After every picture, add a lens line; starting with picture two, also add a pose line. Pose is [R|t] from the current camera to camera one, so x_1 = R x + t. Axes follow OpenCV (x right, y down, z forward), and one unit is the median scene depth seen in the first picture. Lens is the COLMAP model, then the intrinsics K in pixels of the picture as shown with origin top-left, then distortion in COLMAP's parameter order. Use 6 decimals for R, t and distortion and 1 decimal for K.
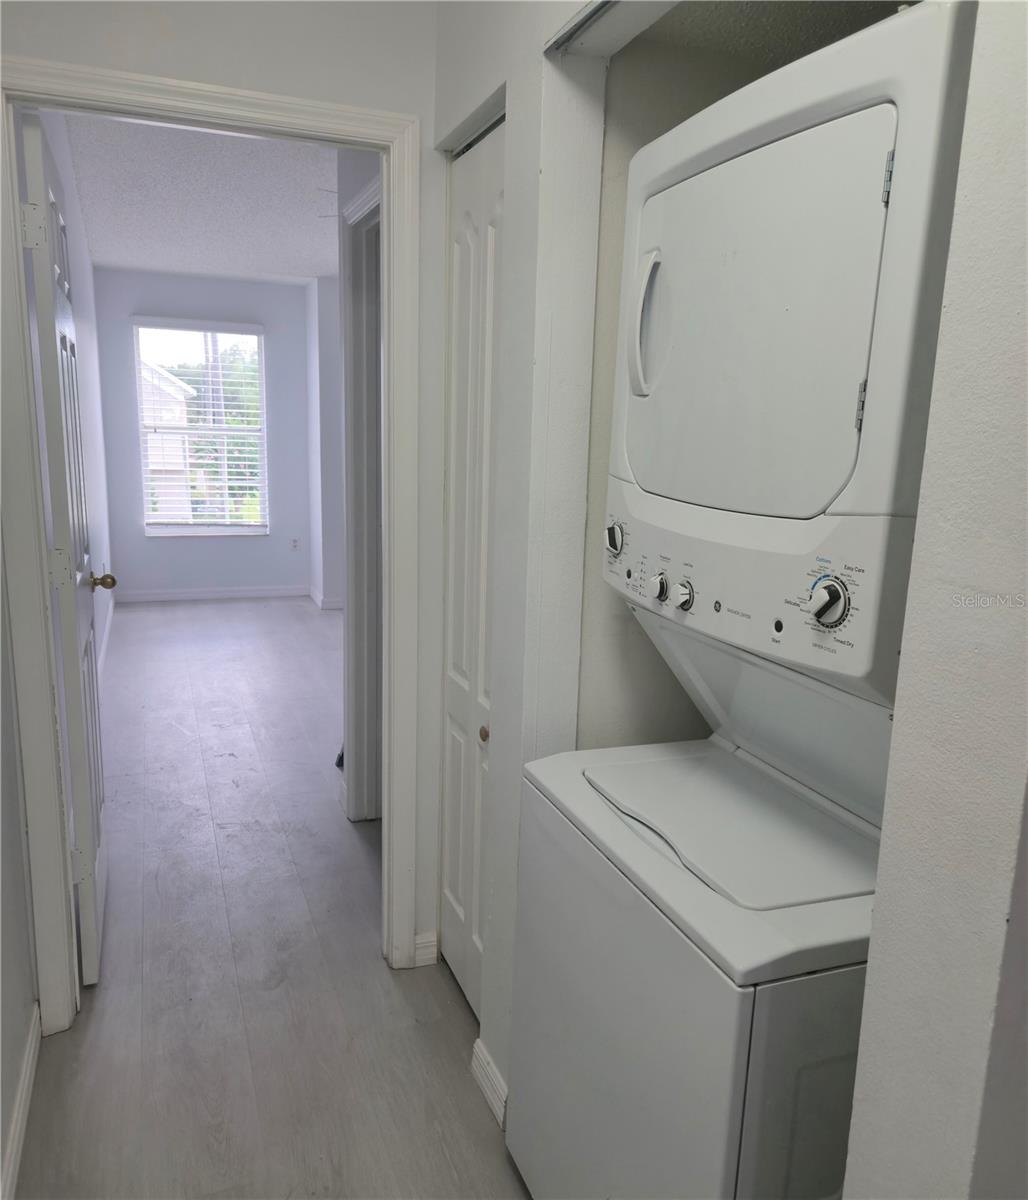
lens RADIAL K [[926.4, 0, 514.0], [0, 926.4, 600.0], [0, 0, 1]] dist [0.066579, 0.000615]
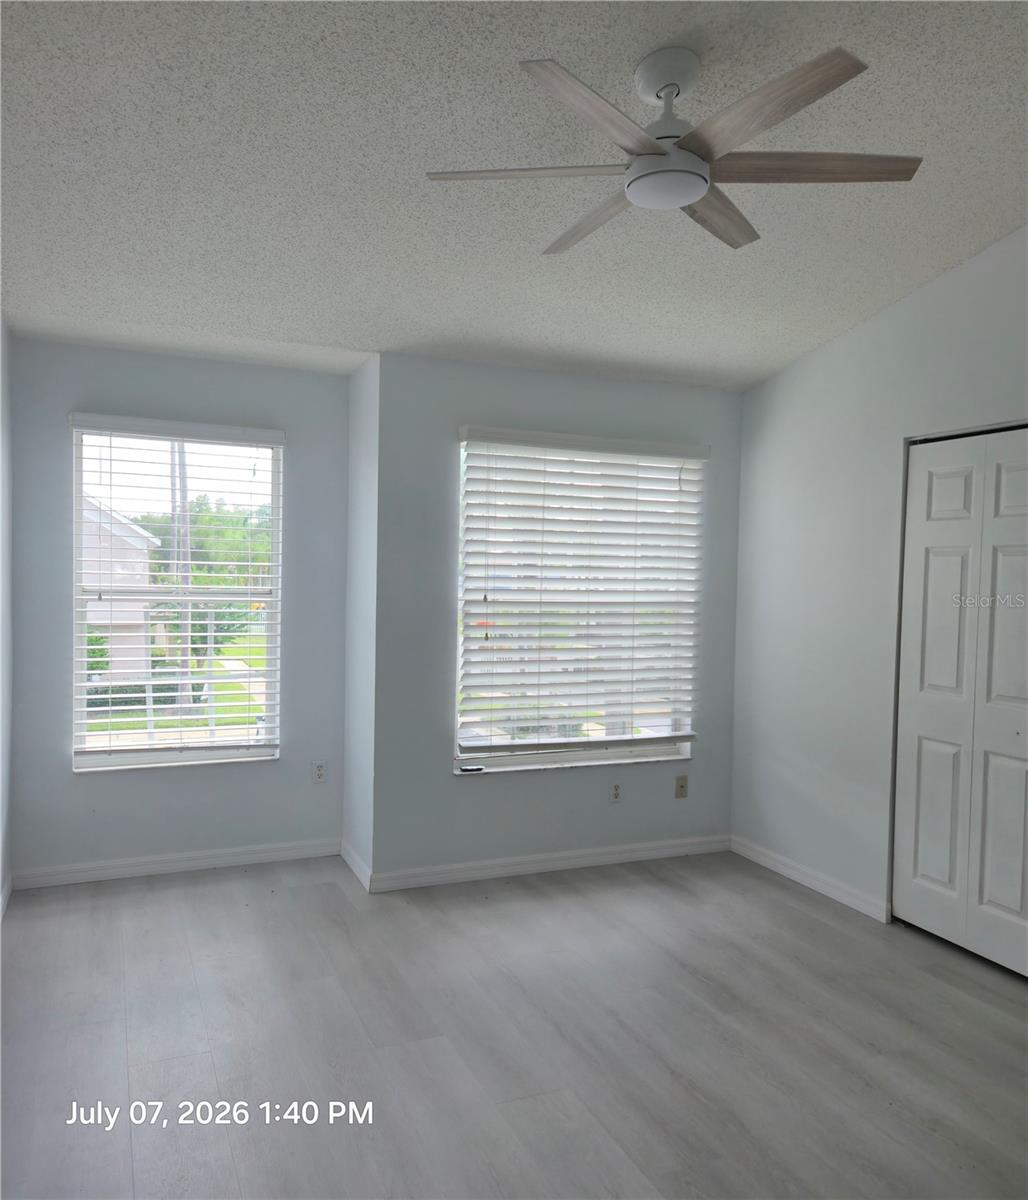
lens RADIAL K [[895.7, 0, 514.0], [0, 895.7, 600.0], [0, 0, 1]] dist [0.032726, -0.000125]
pose [[0.998451, -0.007111, 0.055175, -0.142924], [0.015597, 0.987802, -0.154933, -0.081633], [-0.053400, 0.155554, 0.986383, 0.398042]]
